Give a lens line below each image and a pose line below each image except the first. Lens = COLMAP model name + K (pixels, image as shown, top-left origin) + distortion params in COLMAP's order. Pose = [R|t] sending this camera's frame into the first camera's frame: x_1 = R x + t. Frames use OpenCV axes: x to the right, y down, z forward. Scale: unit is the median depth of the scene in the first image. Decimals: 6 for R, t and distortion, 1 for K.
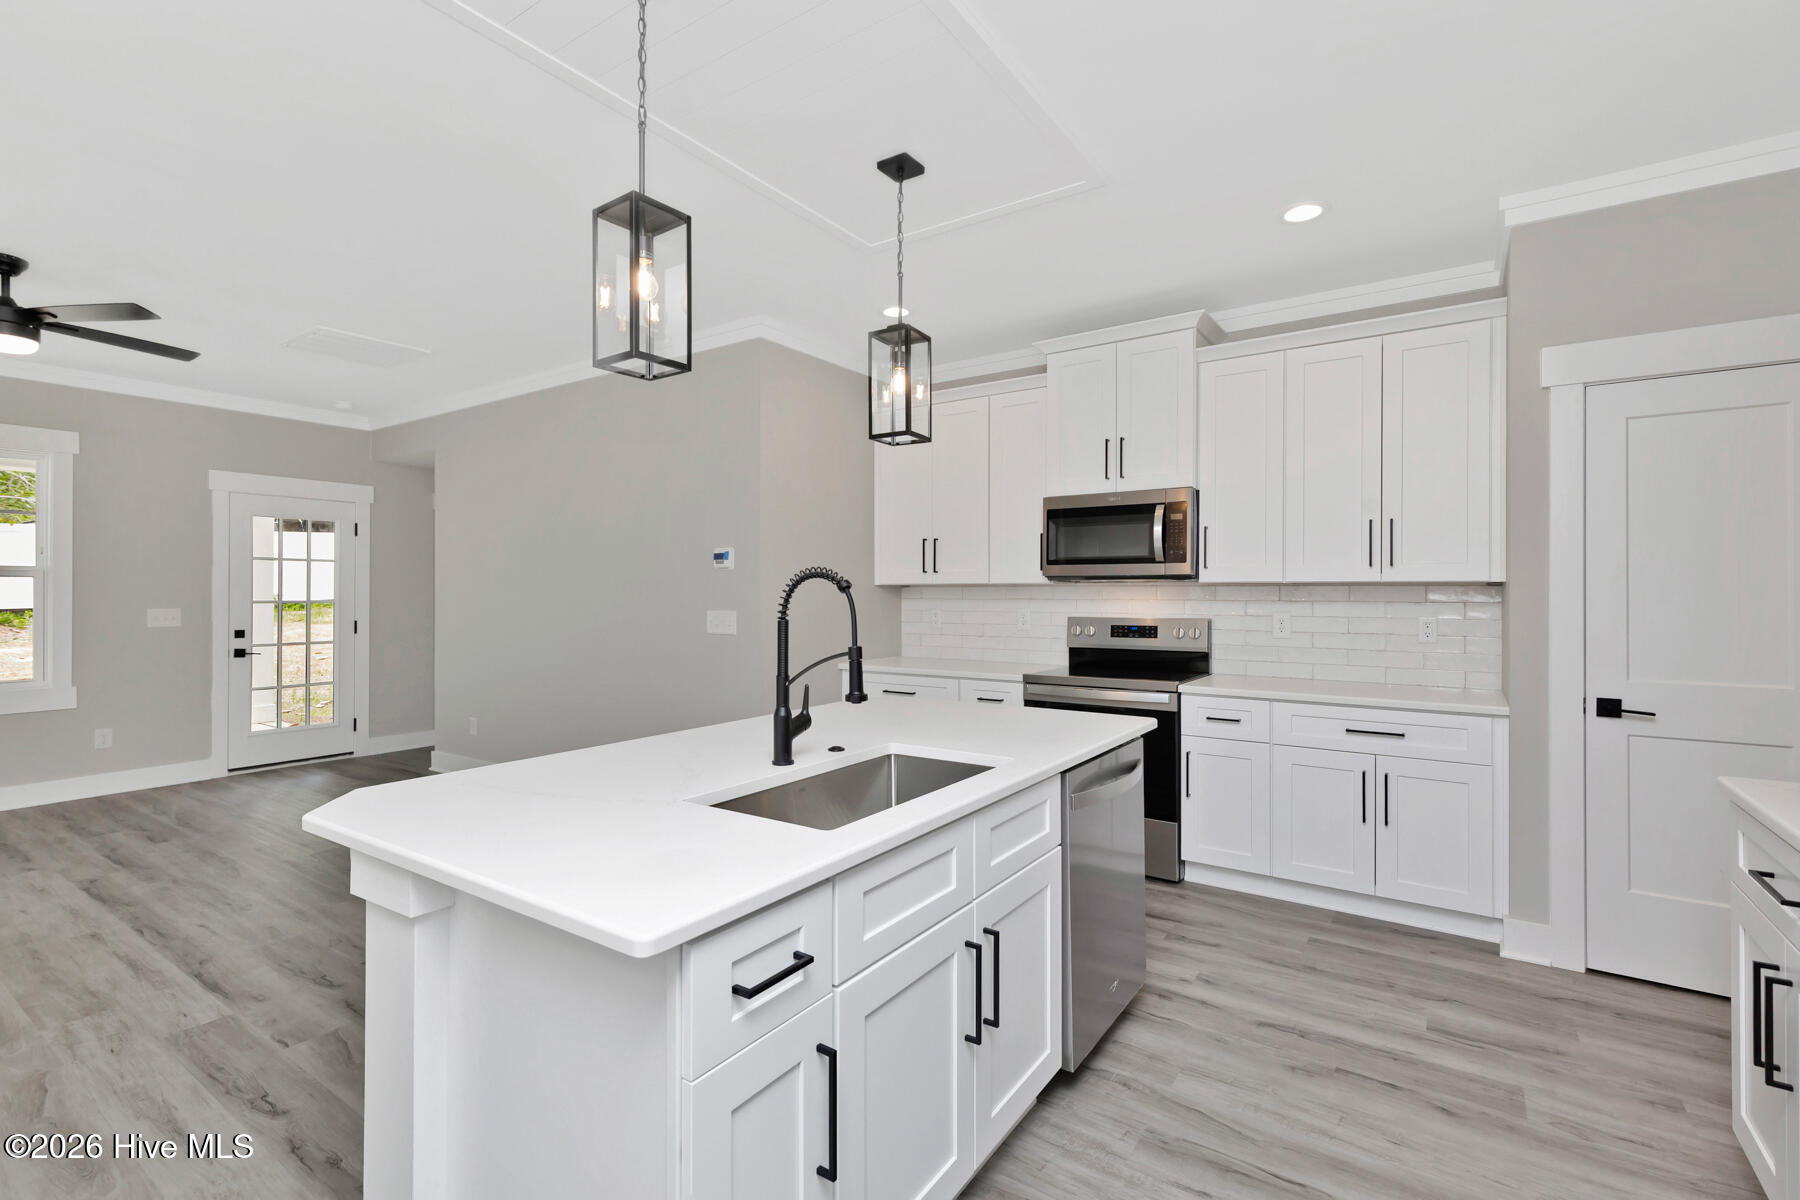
lens RADIAL K [[805.6, 0, 902.4], [0, 805.6, 593.6], [0, 0, 1]] dist [0.005650, -0.000164]
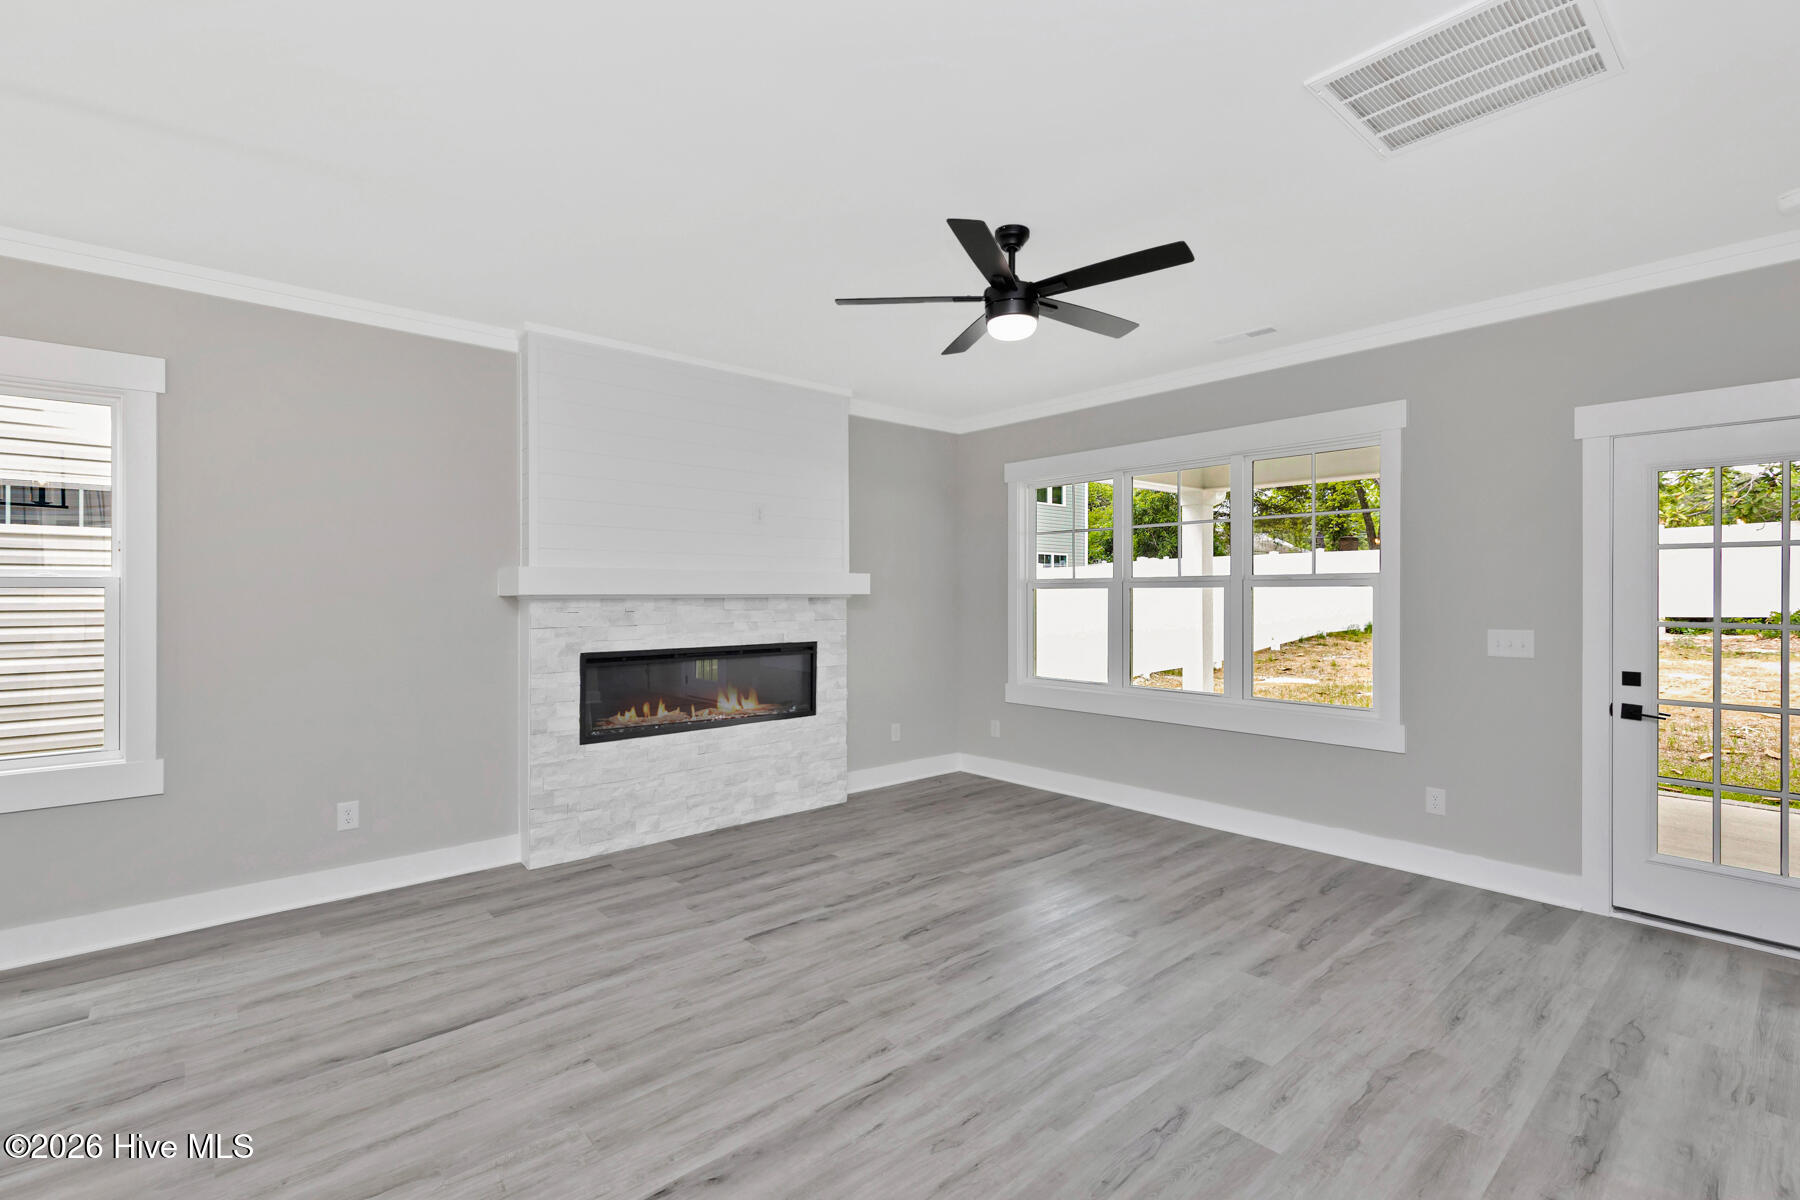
lens RADIAL K [[805.6, 0, 902.4], [0, 805.6, 593.6], [0, 0, 1]] dist [0.005650, -0.000164]
pose [[-0.245471, -0.000529, -0.969404, -0.231415], [-0.001148, 0.999999, -0.000255, -0.018931], [0.969403, 0.001050, -0.245472, 1.145016]]
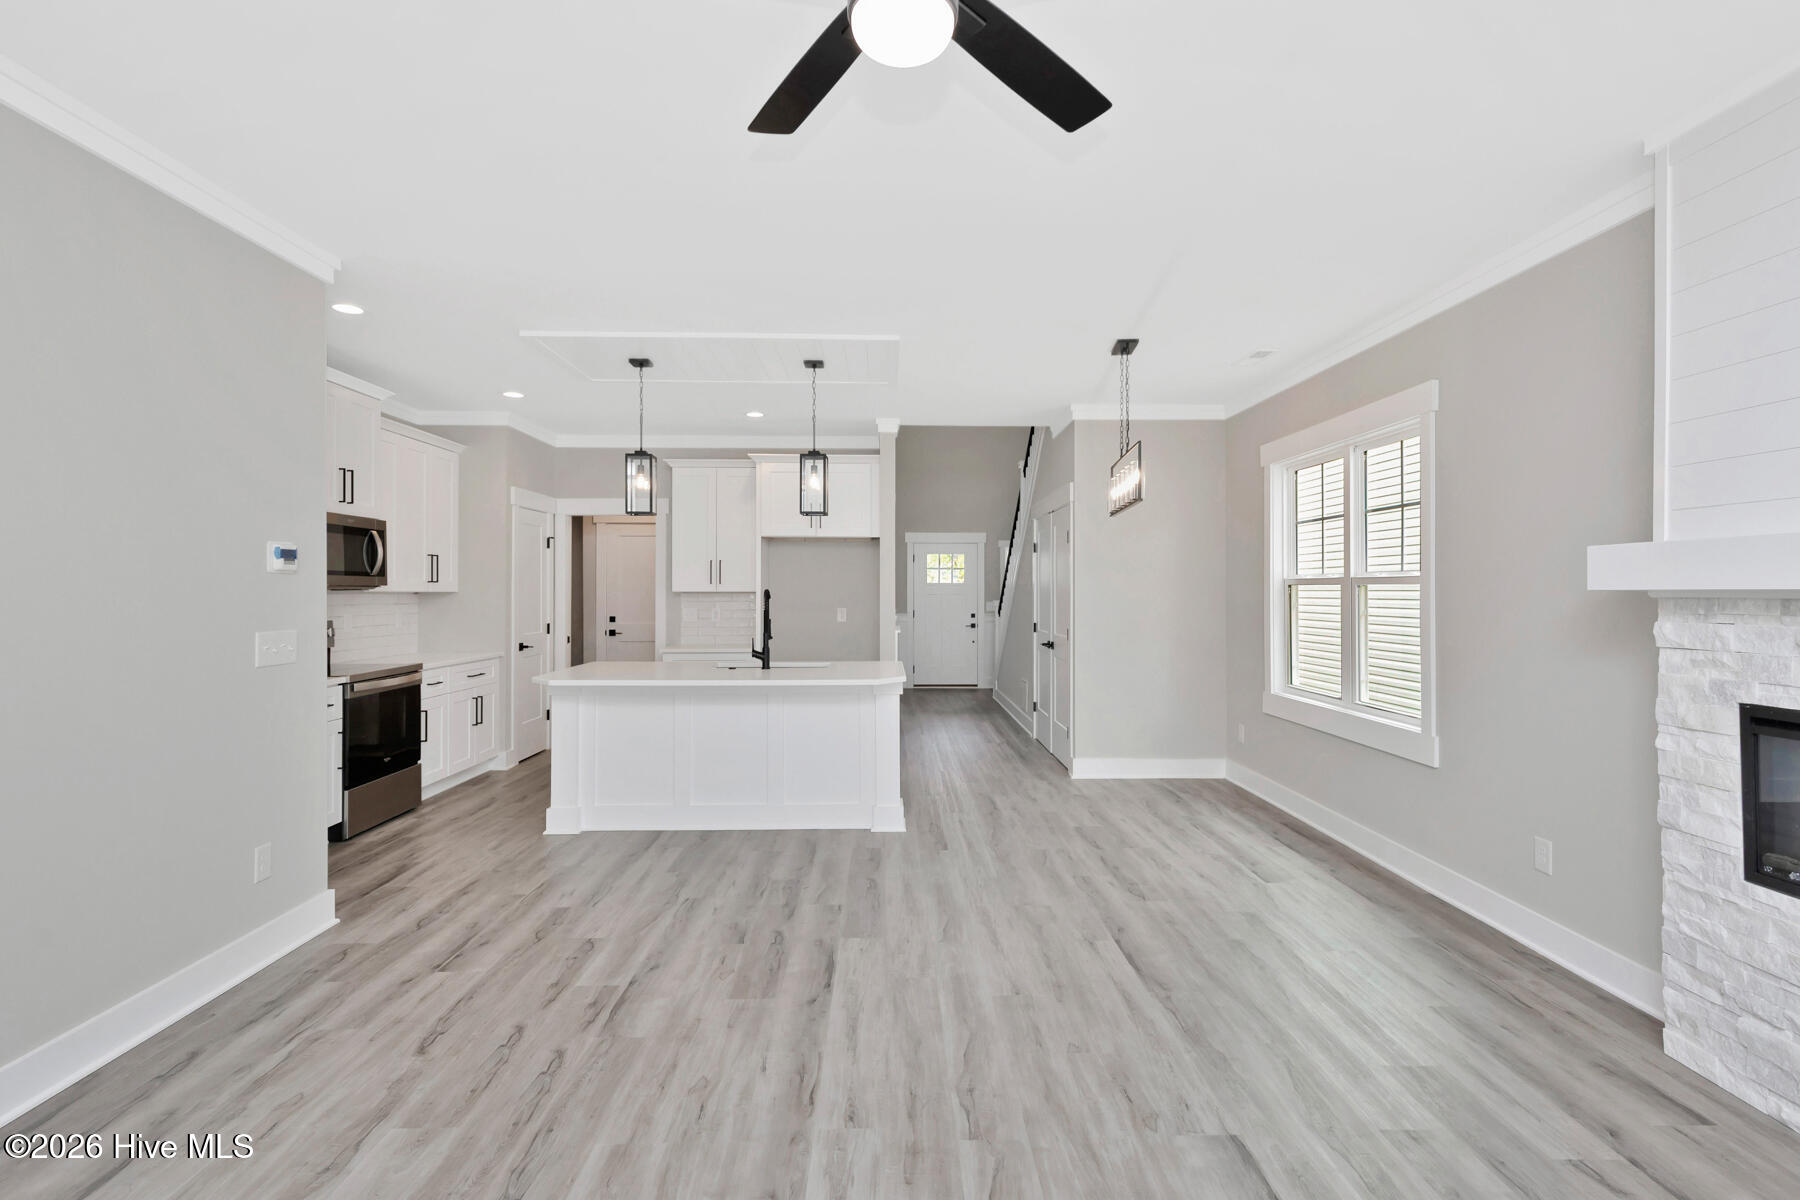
lens RADIAL K [[873.7, 0, 906.9], [0, 873.7, 588.0], [0, 0, 1]] dist [0.004903, 0.000462]
pose [[-0.583009, 0.002190, 0.812463, -1.534375], [0.002338, 0.999997, -0.001018, -0.019706], [-0.812462, 0.001306, -0.583012, 1.314566]]
